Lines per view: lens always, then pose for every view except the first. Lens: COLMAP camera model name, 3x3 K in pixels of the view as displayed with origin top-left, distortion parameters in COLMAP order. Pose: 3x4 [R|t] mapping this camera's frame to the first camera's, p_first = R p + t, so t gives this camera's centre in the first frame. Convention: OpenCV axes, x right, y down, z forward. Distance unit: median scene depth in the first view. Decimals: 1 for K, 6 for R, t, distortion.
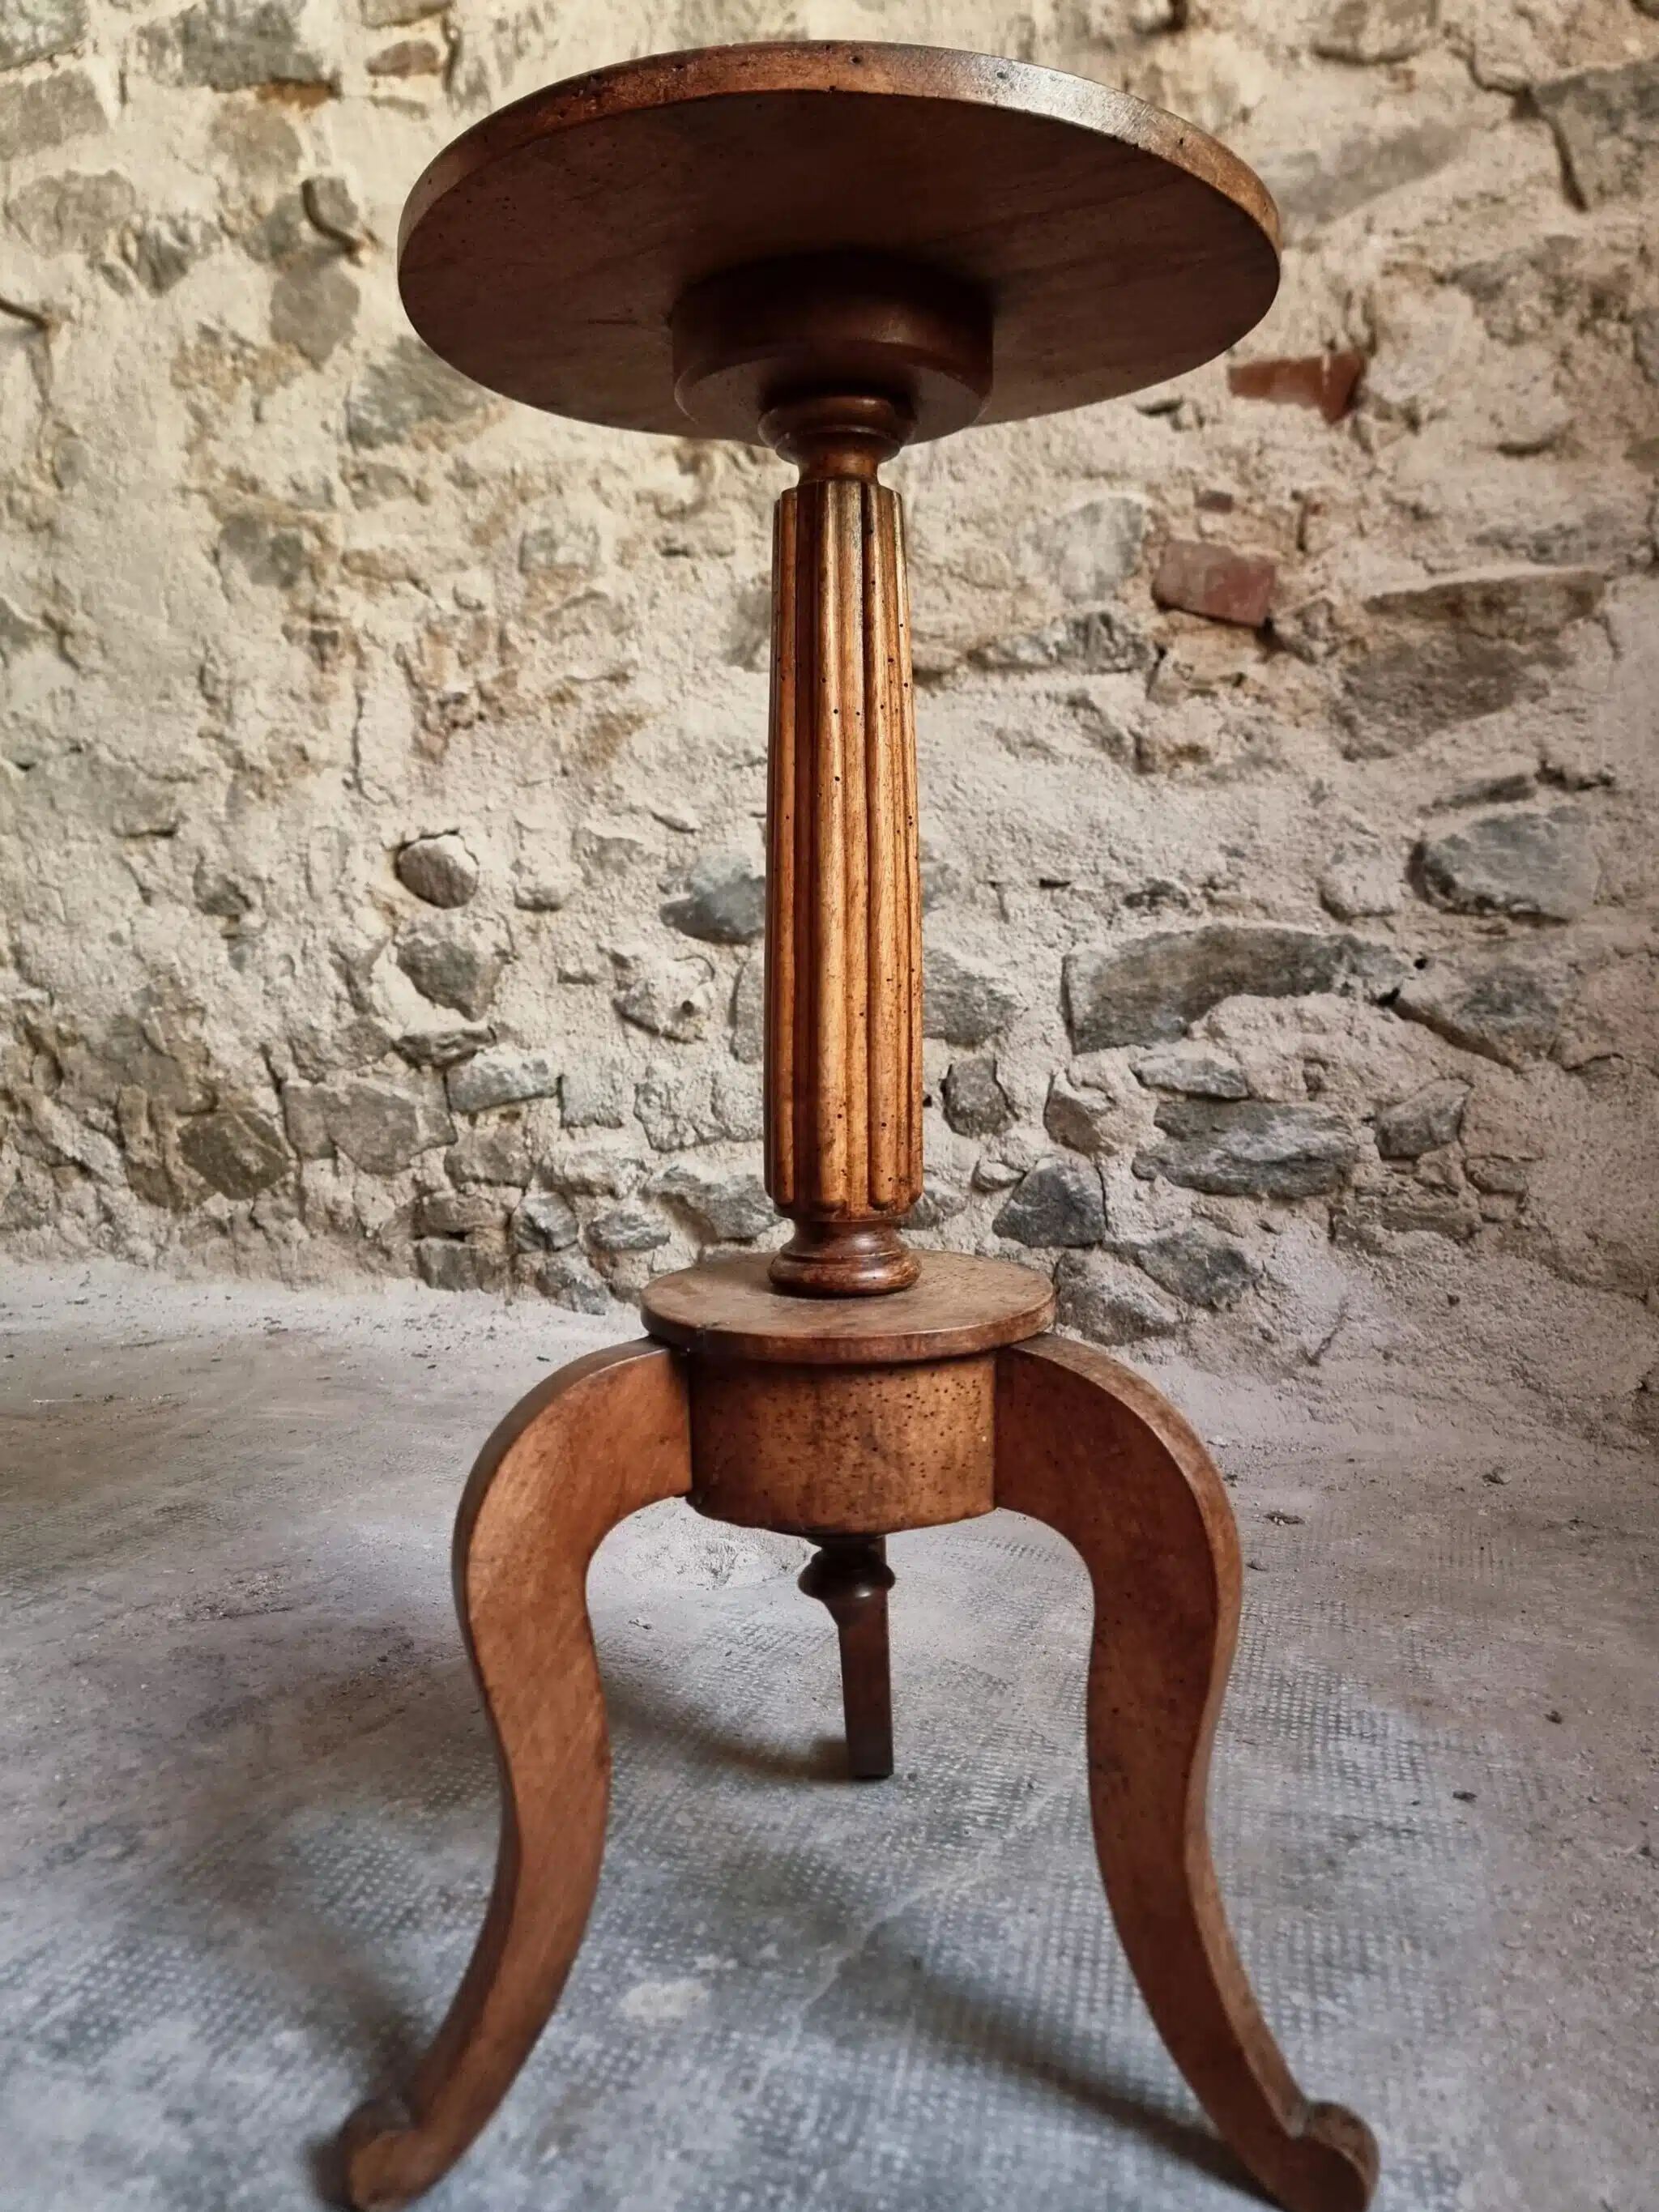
lens RADIAL K [[1636.7, 0, 823.5], [0, 1636.7, 1120.8], [0, 0, 1]] dist [0.080849, -0.083033]
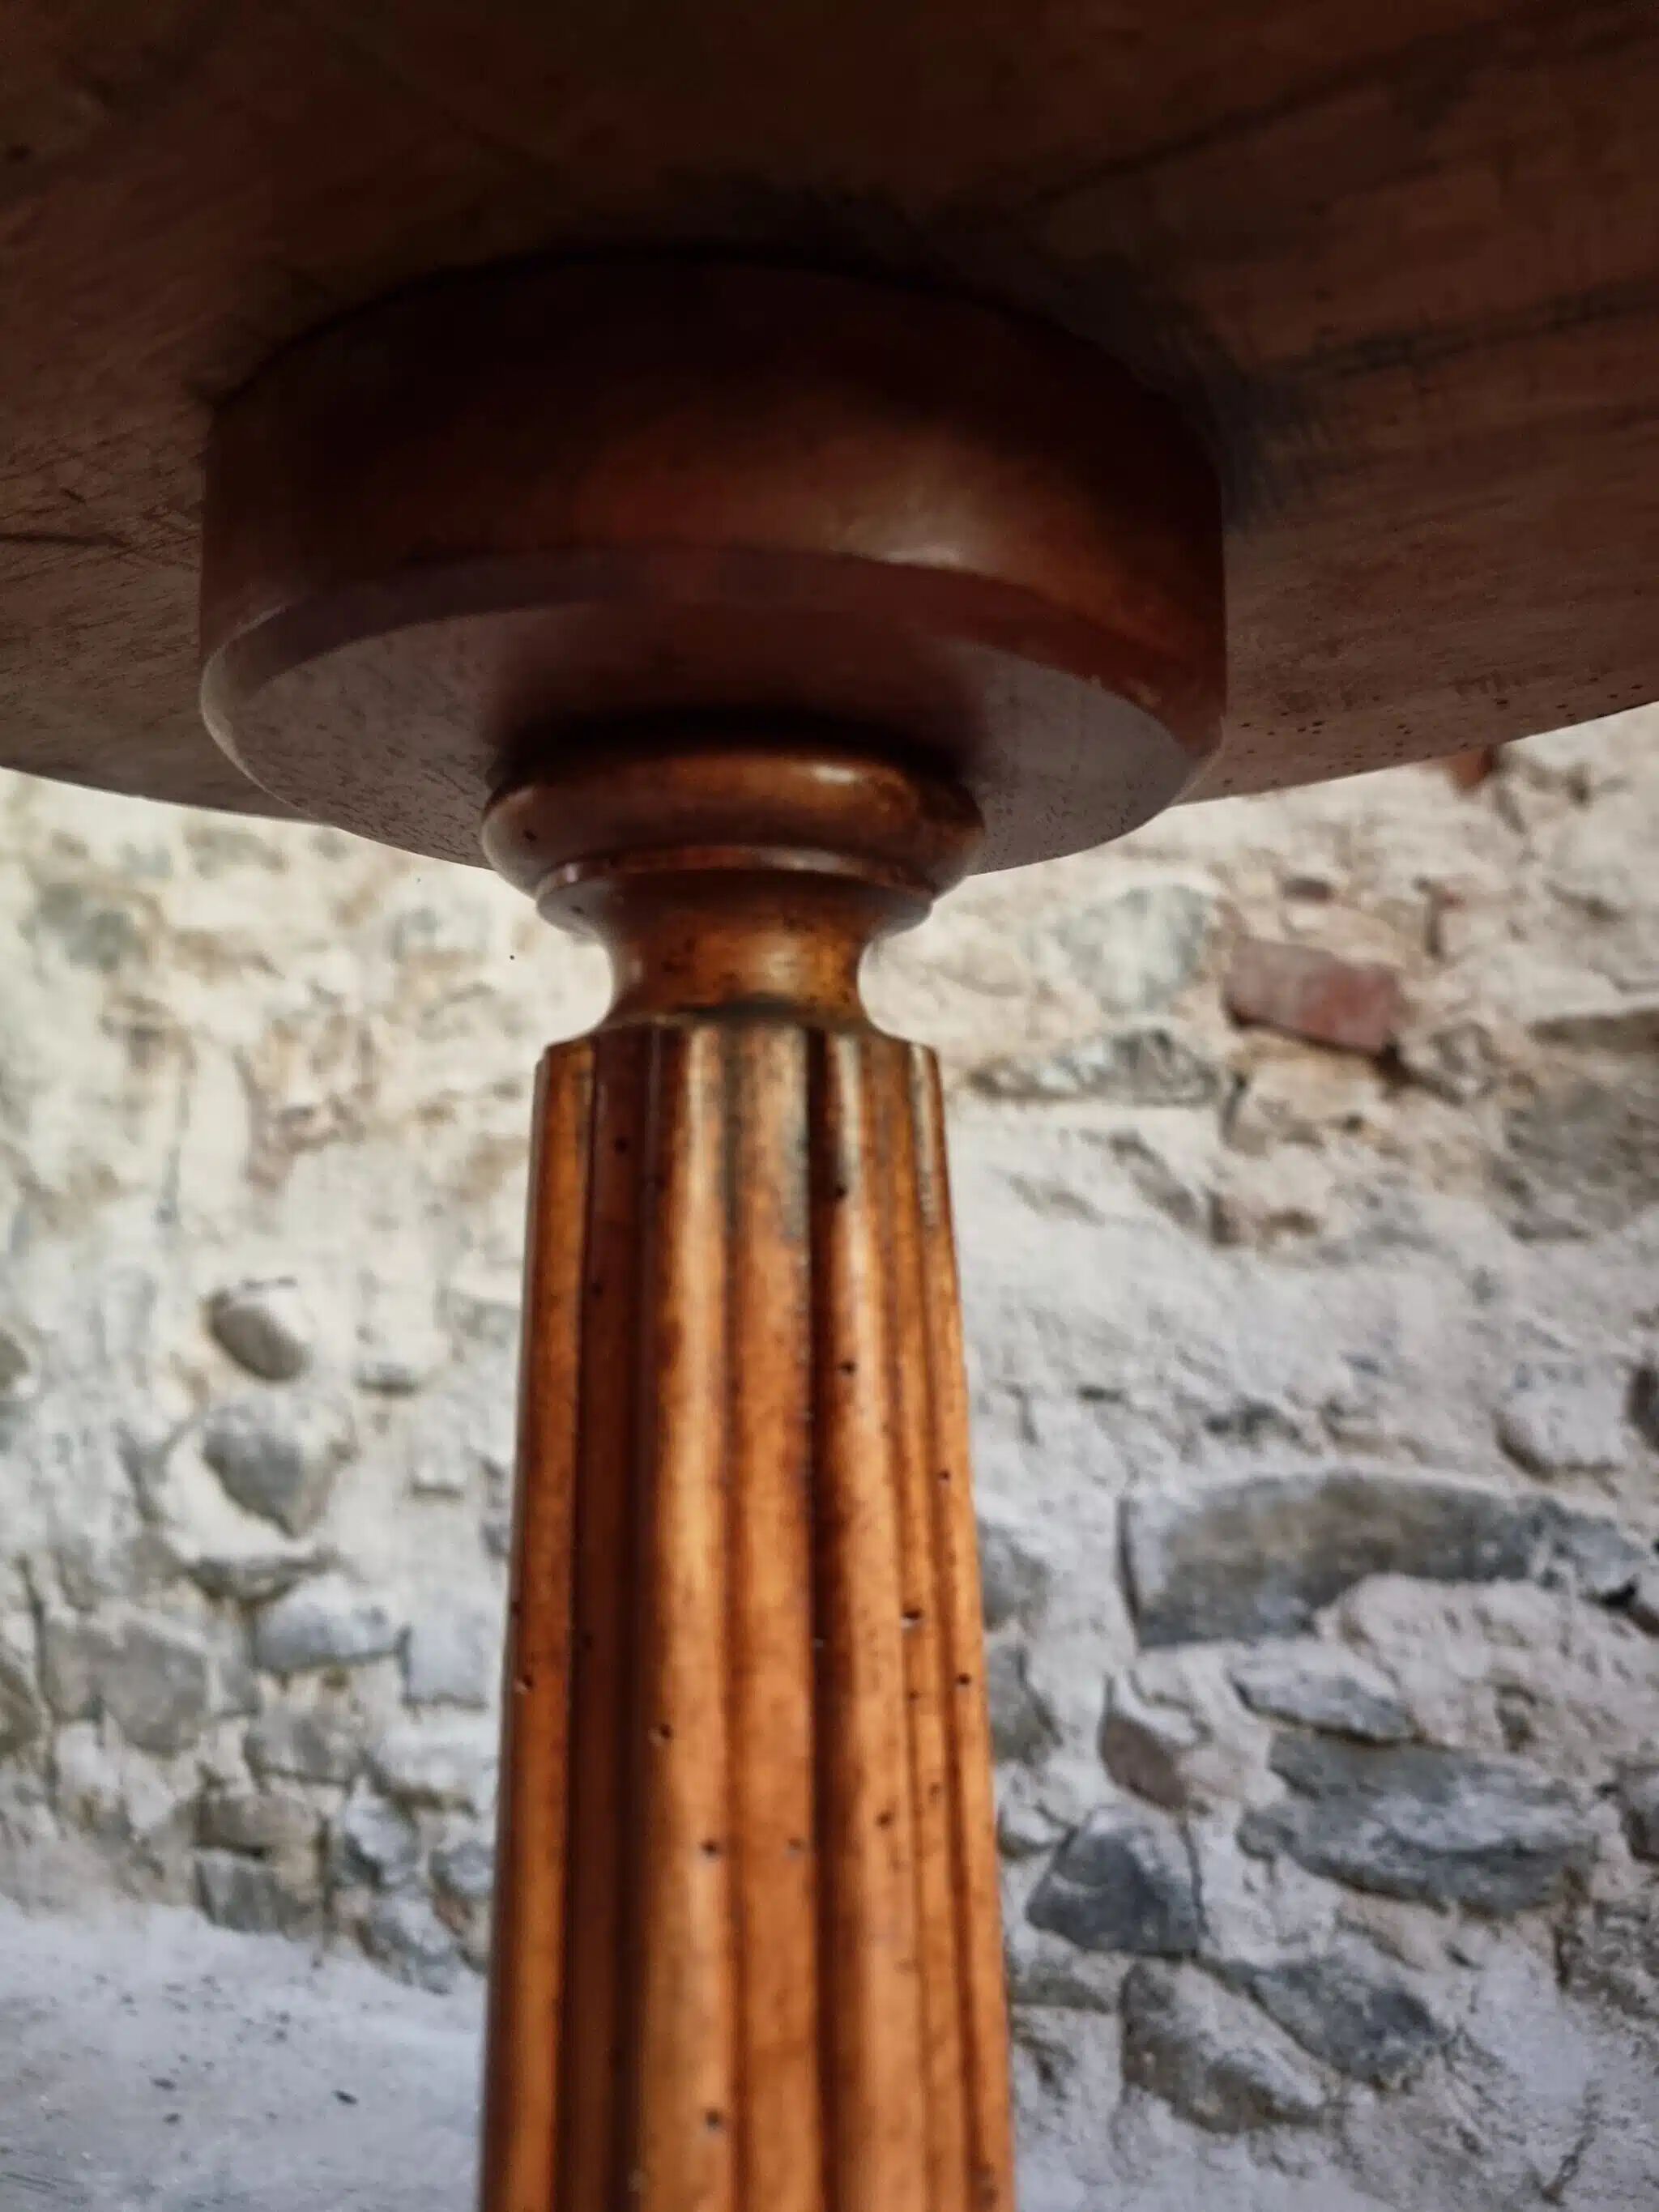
lens RADIAL K [[1629.4, 0, 803.2], [0, 1629.4, 1079.6], [0, 0, 1]] dist [0.021318, -0.020431]
pose [[0.999893, 0.006163, 0.013253, 0.002469], [-0.003164, 0.976528, -0.215368, -0.127061], [-0.014269, 0.215303, 0.976443, 0.294241]]
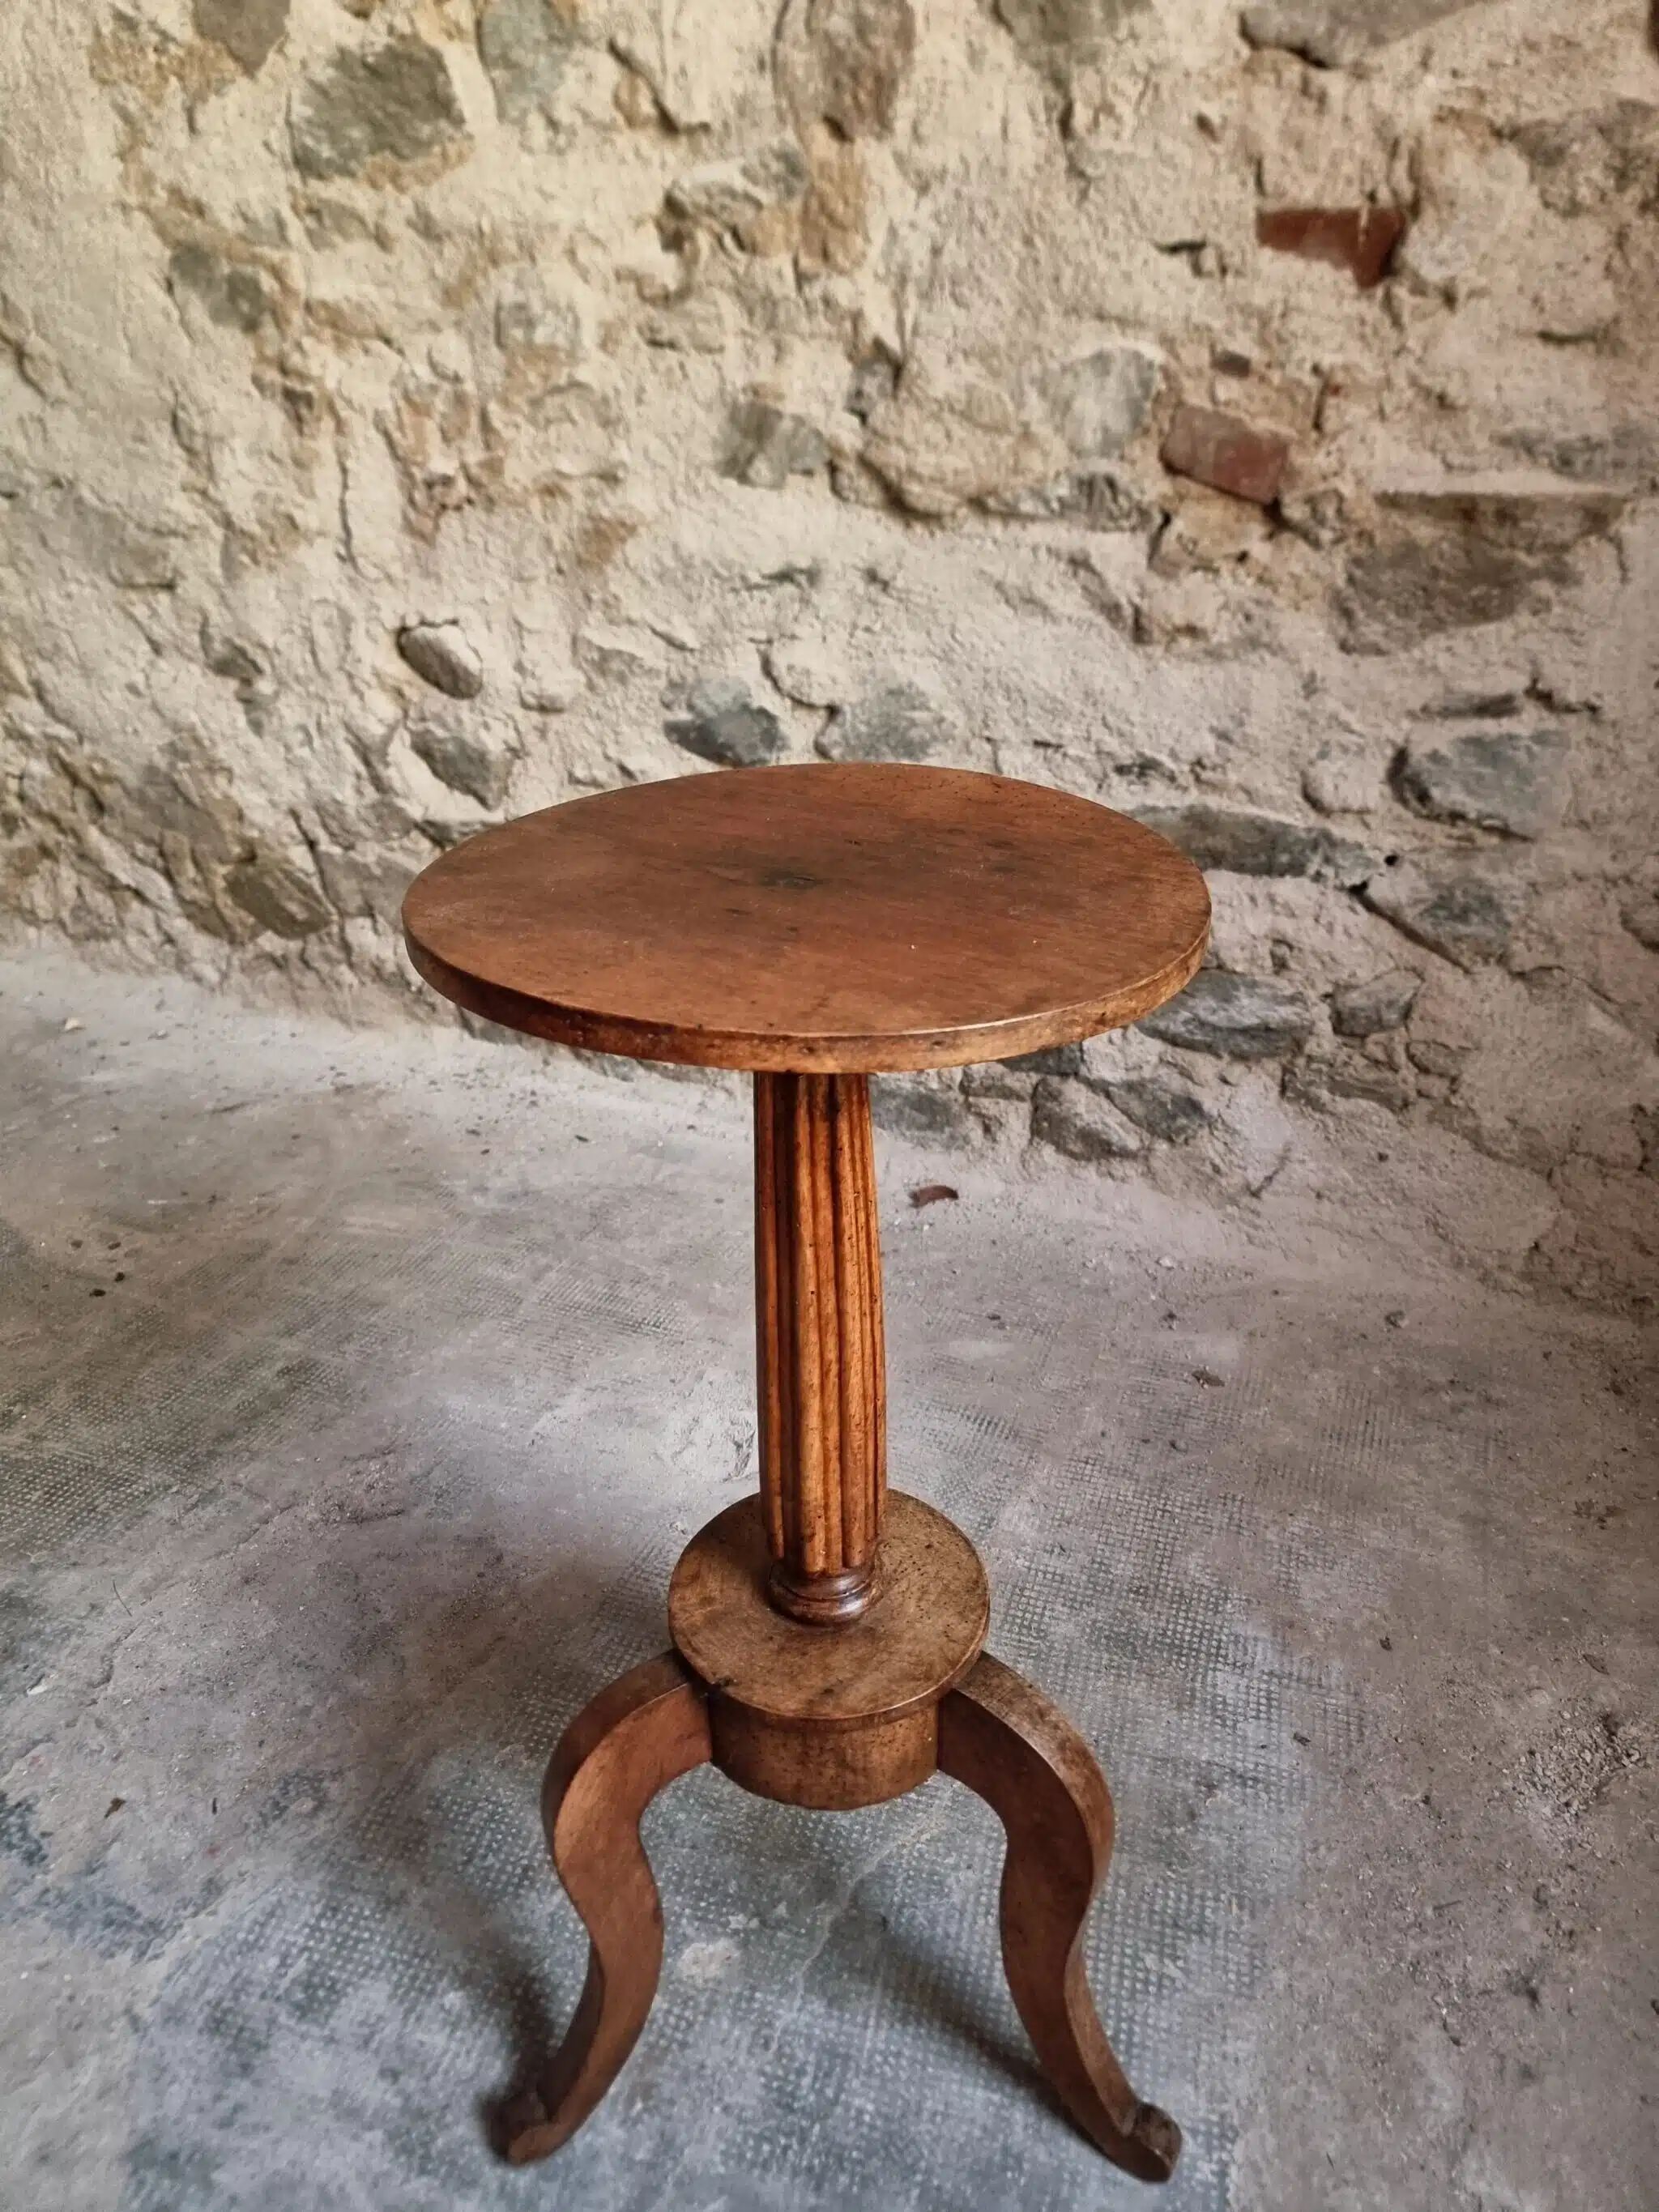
lens RADIAL K [[1584.2, 0, 807.3], [0, 1584.2, 1115.1], [0, 0, 1]] dist [0.072897, -0.070927]
pose [[0.999674, -0.007936, -0.024271, 0.013504], [0.016387, 0.928329, 0.371399, -0.305655], [0.019584, -0.371676, 0.928156, -0.008960]]
